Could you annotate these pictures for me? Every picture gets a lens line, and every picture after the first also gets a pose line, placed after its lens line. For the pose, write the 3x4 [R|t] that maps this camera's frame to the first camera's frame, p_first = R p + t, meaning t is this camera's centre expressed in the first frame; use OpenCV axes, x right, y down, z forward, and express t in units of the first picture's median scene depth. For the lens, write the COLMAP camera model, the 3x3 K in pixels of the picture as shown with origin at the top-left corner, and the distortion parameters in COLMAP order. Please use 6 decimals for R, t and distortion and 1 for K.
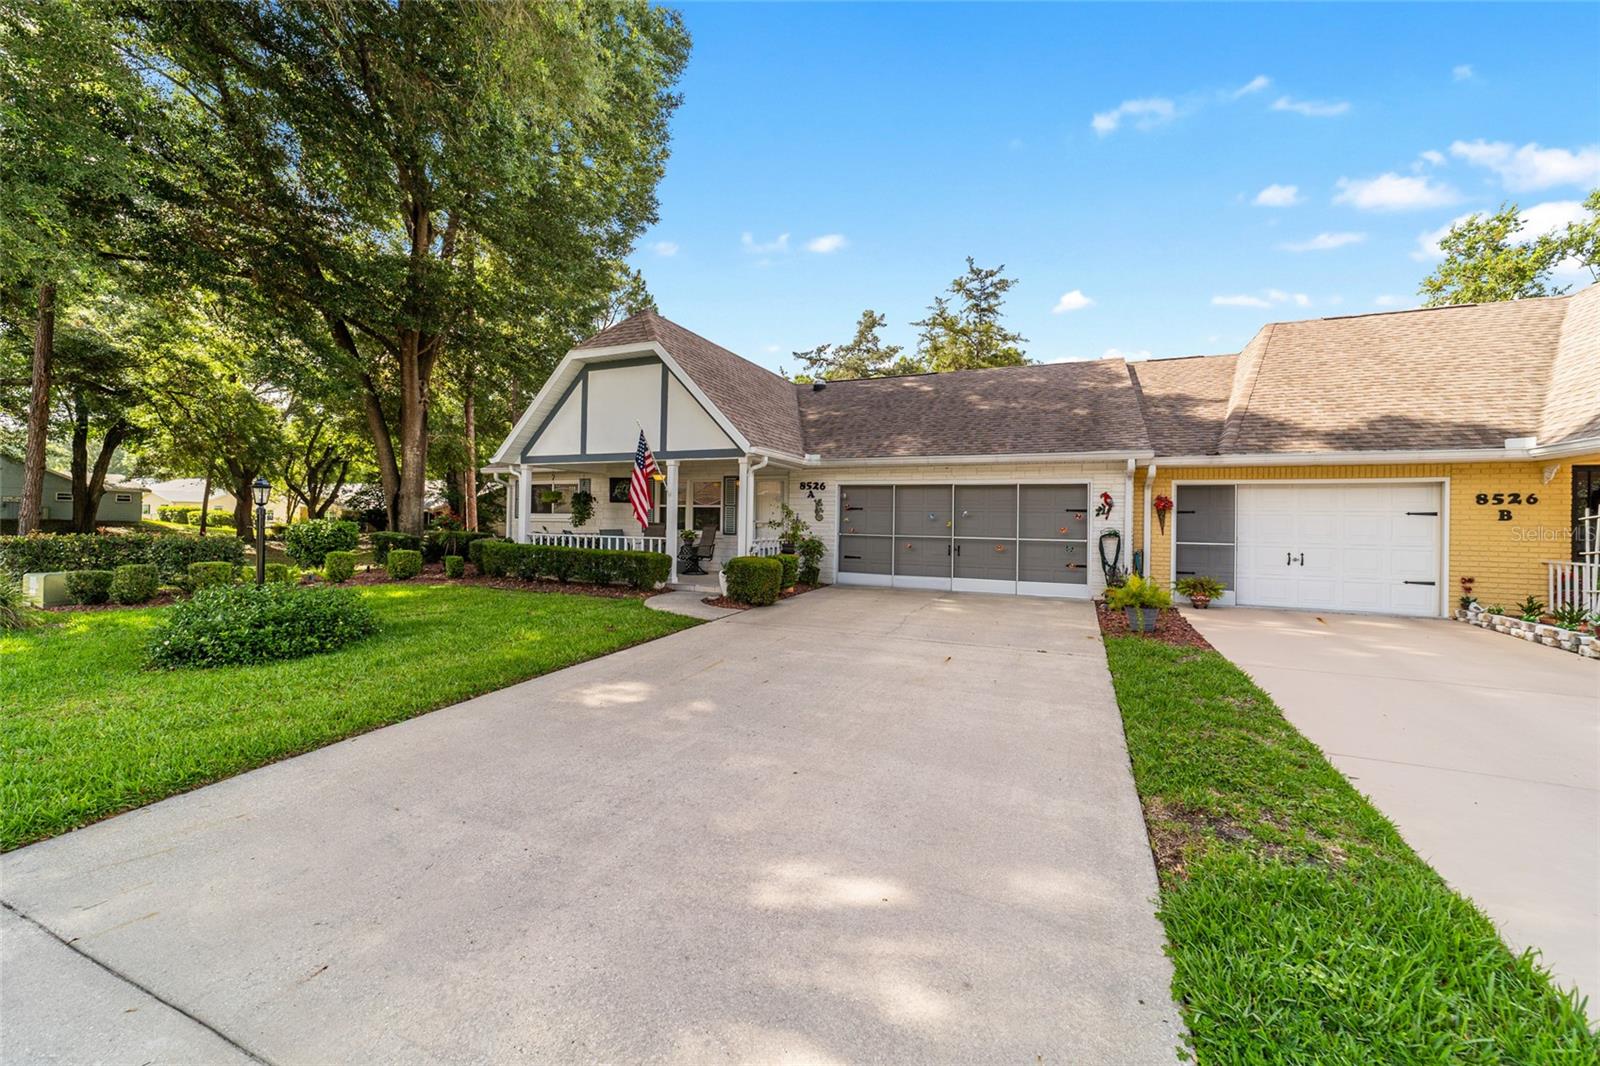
lens RADIAL K [[613.7, 0, 799.4], [0, 613.7, 515.6], [0, 0, 1]] dist [-0.006044, 0.000205]
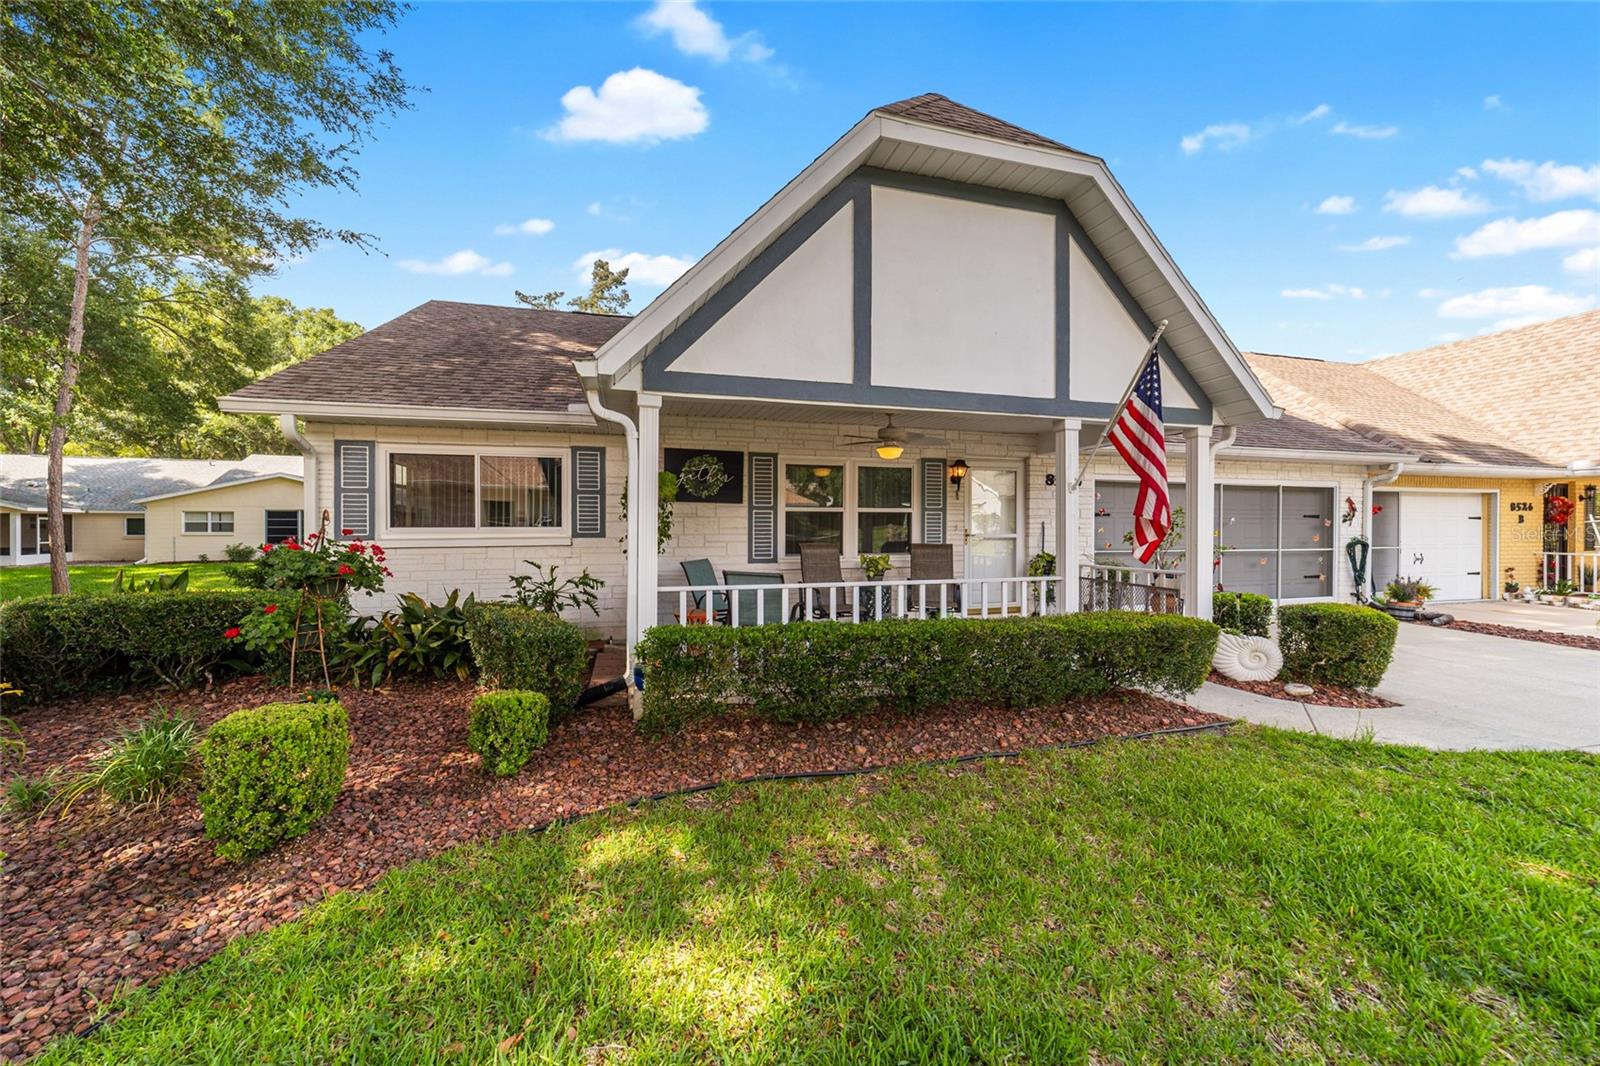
lens RADIAL K [[611.3, 0, 798.8], [0, 611.3, 527.0], [0, 0, 1]] dist [-0.018205, 0.008820]
pose [[0.770003, -0.017767, 0.637793, -0.622275], [0.005190, 0.999754, 0.021584, -0.013819], [-0.638020, -0.013310, 0.769905, 0.687743]]
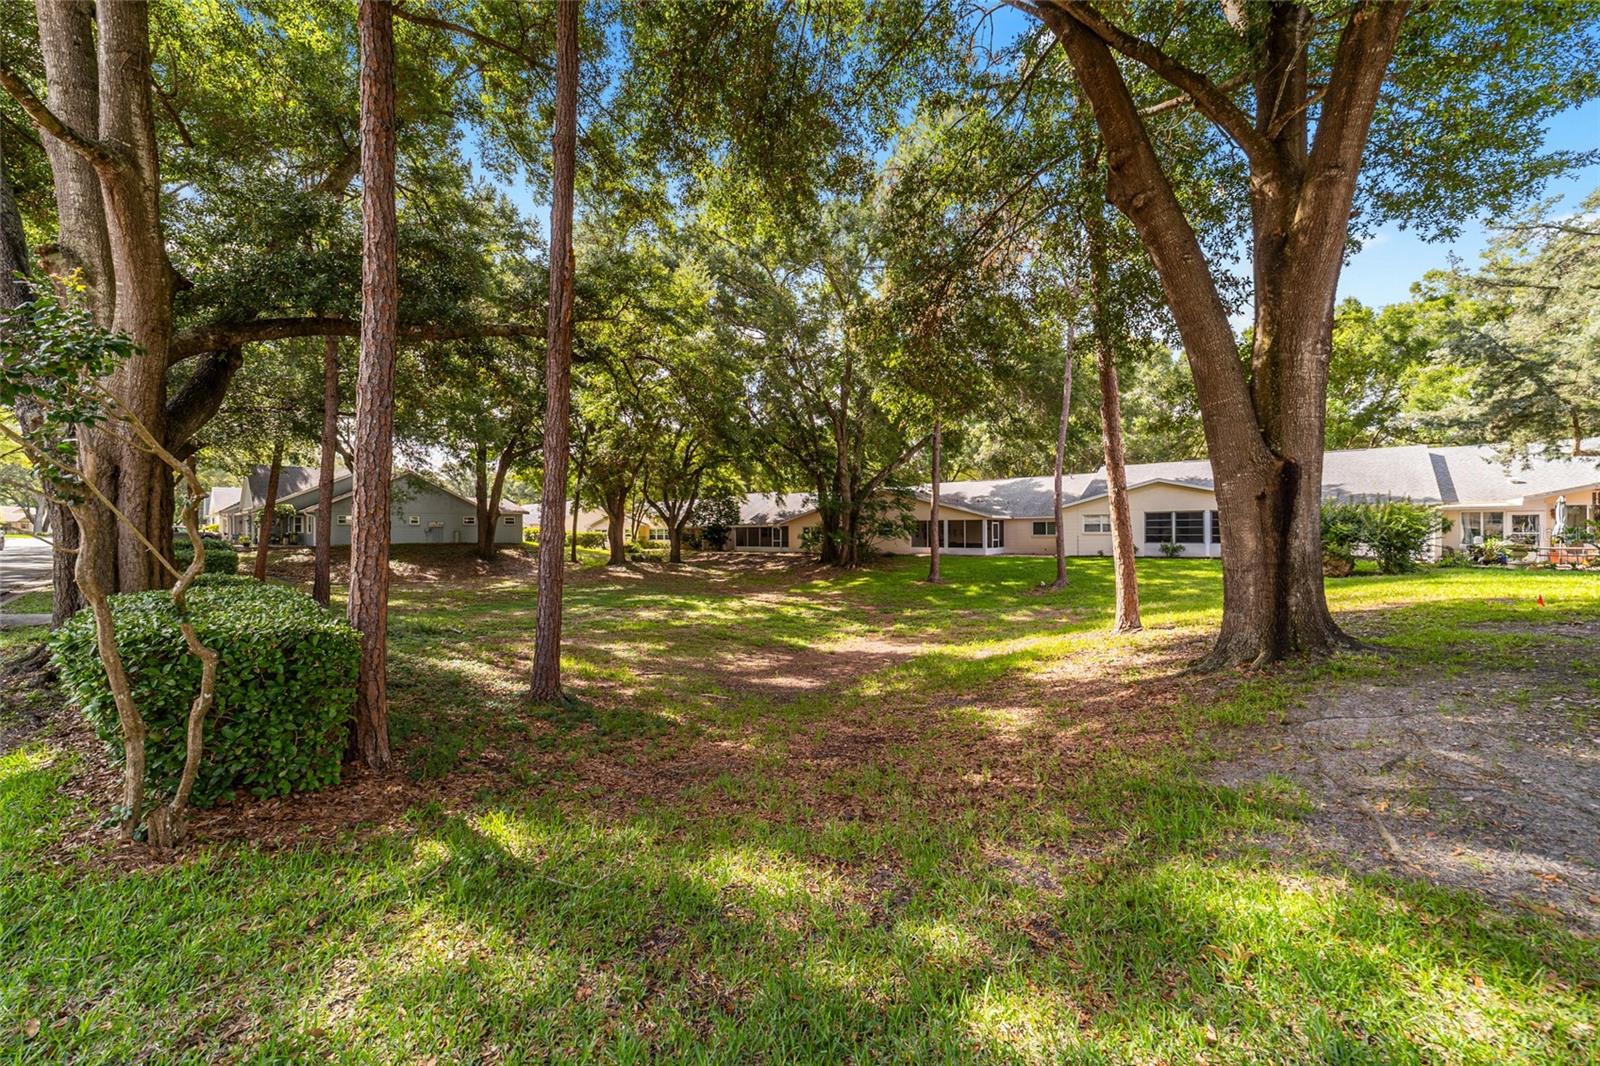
lens RADIAL K [[611.3, 0, 798.8], [0, 611.3, 527.0], [0, 0, 1]] dist [-0.018205, 0.008820]
pose [[0.940569, -0.025691, -0.338628, -1.197103], [0.025949, 0.999656, -0.003766, -0.004759], [0.338609, -0.005245, 0.940913, 0.788079]]
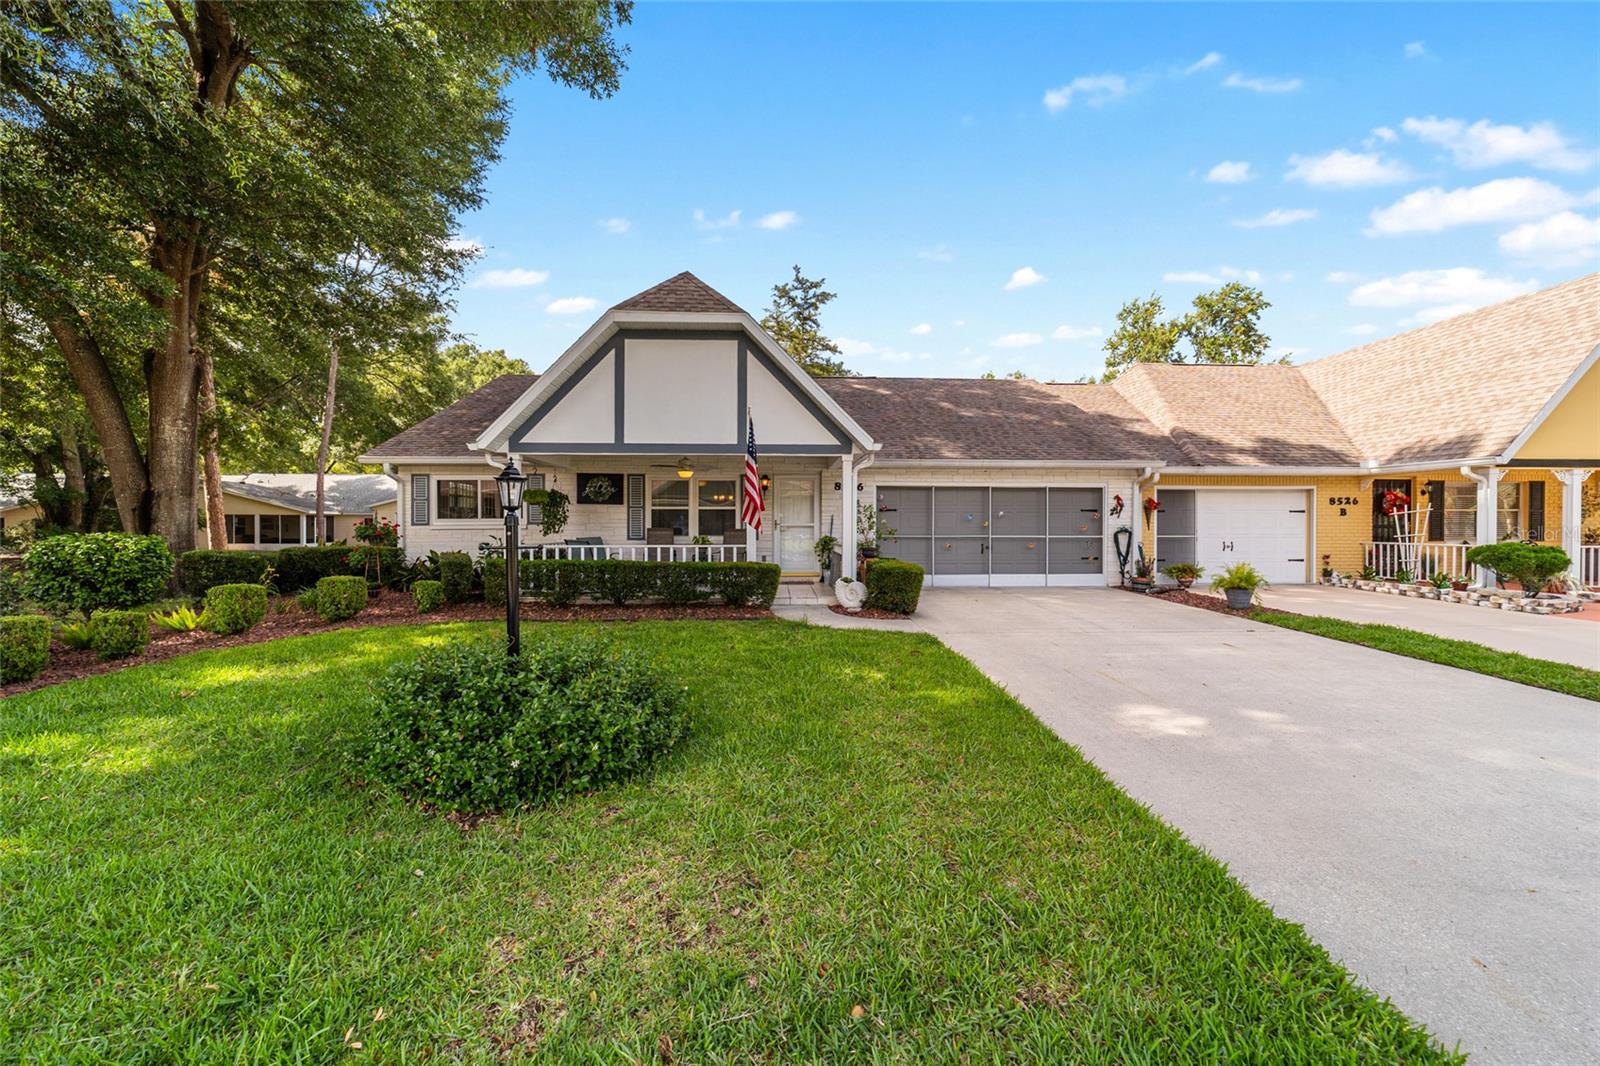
lens RADIAL K [[611.3, 0, 798.8], [0, 611.3, 527.0], [0, 0, 1]] dist [-0.018205, 0.008820]
pose [[0.896938, -0.018126, 0.441784, -0.476737], [0.010181, 0.999741, 0.020348, -0.005324], [-0.442039, -0.013753, 0.896891, 0.182753]]
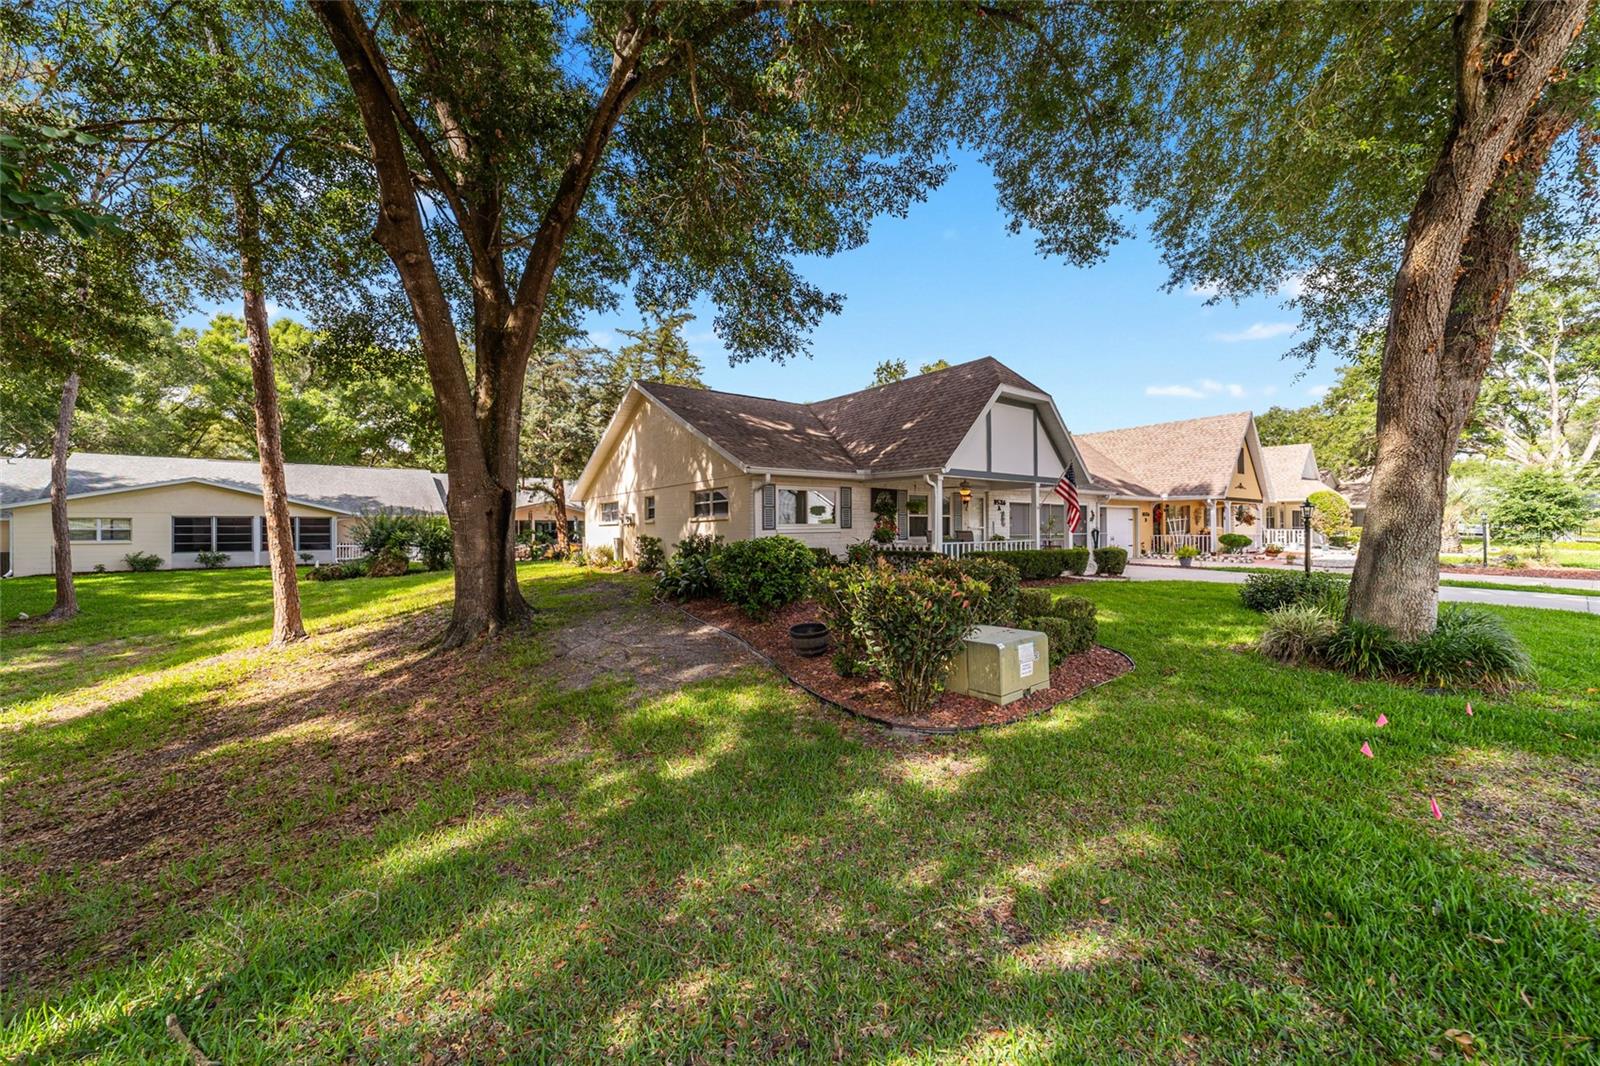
lens RADIAL K [[611.3, 0, 798.8], [0, 611.3, 527.0], [0, 0, 1]] dist [-0.018205, 0.008820]
pose [[0.482660, -0.016072, 0.875661, -1.488125], [0.007750, 0.999871, 0.014079, -0.014048], [-0.875774, -0.000009, 0.482722, 0.731009]]
